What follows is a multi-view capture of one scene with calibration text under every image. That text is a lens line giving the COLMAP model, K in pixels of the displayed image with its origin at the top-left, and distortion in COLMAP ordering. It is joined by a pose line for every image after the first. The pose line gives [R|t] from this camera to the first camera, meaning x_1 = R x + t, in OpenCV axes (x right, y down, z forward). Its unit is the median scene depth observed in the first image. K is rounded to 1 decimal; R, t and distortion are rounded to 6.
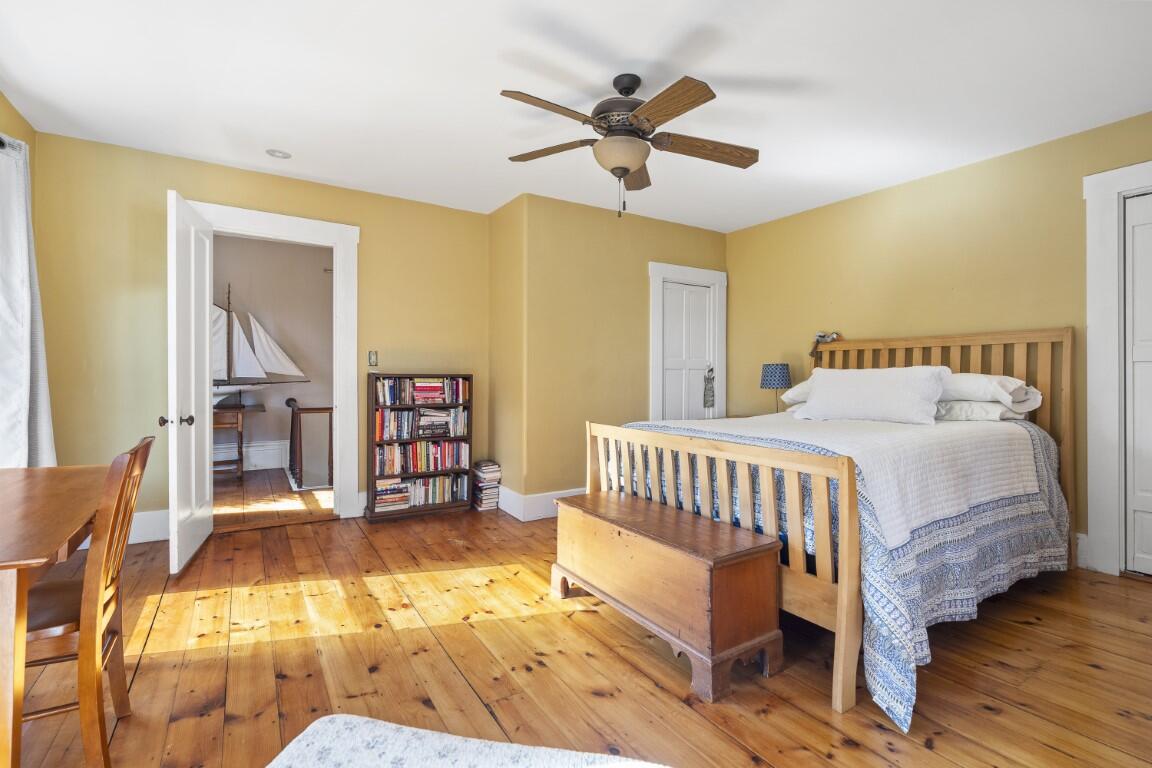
lens RADIAL K [[523.2, 0, 571.0], [0, 523.2, 374.6], [0, 0, 1]] dist [-0.014414, 0.001838]
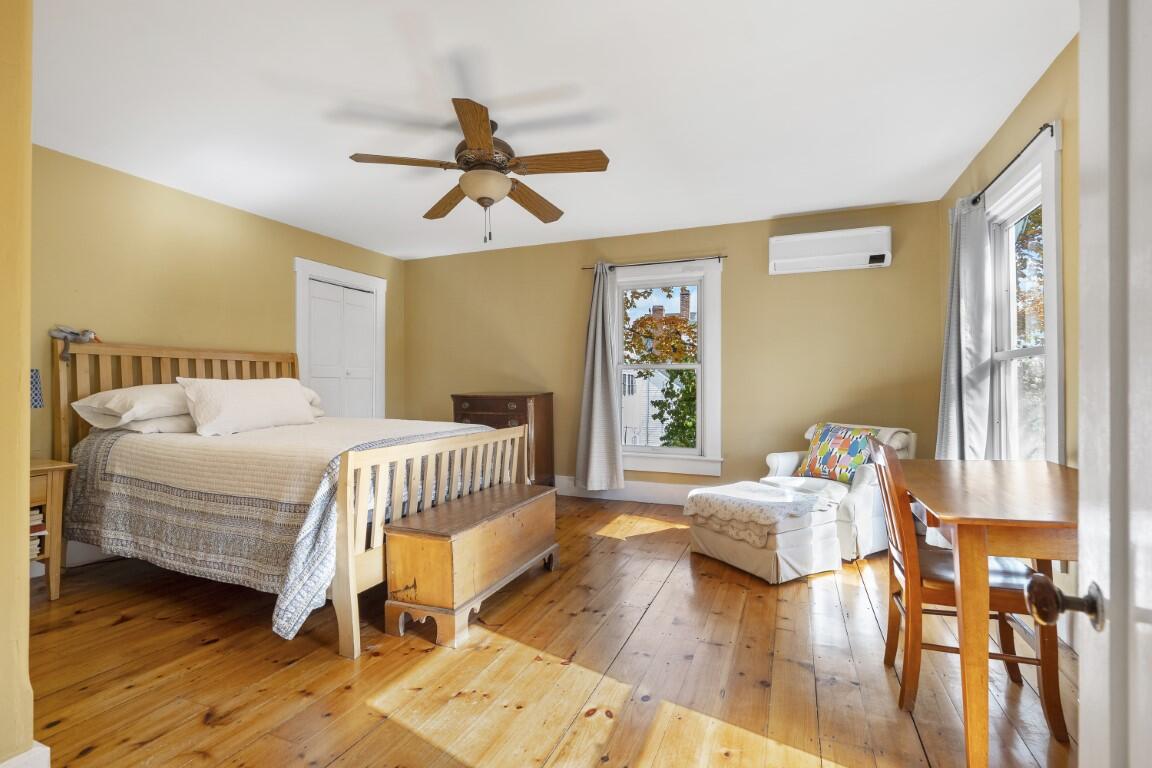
lens RADIAL K [[523.2, 0, 574.1], [0, 523.2, 385.6], [0, 0, 1]] dist [-0.014414, 0.001838]
pose [[-0.568804, 0.000490, 0.822473, -0.672001], [0.003321, 0.999993, 0.001702, 0.001577], [-0.822466, 0.003700, -0.568802, 1.070866]]
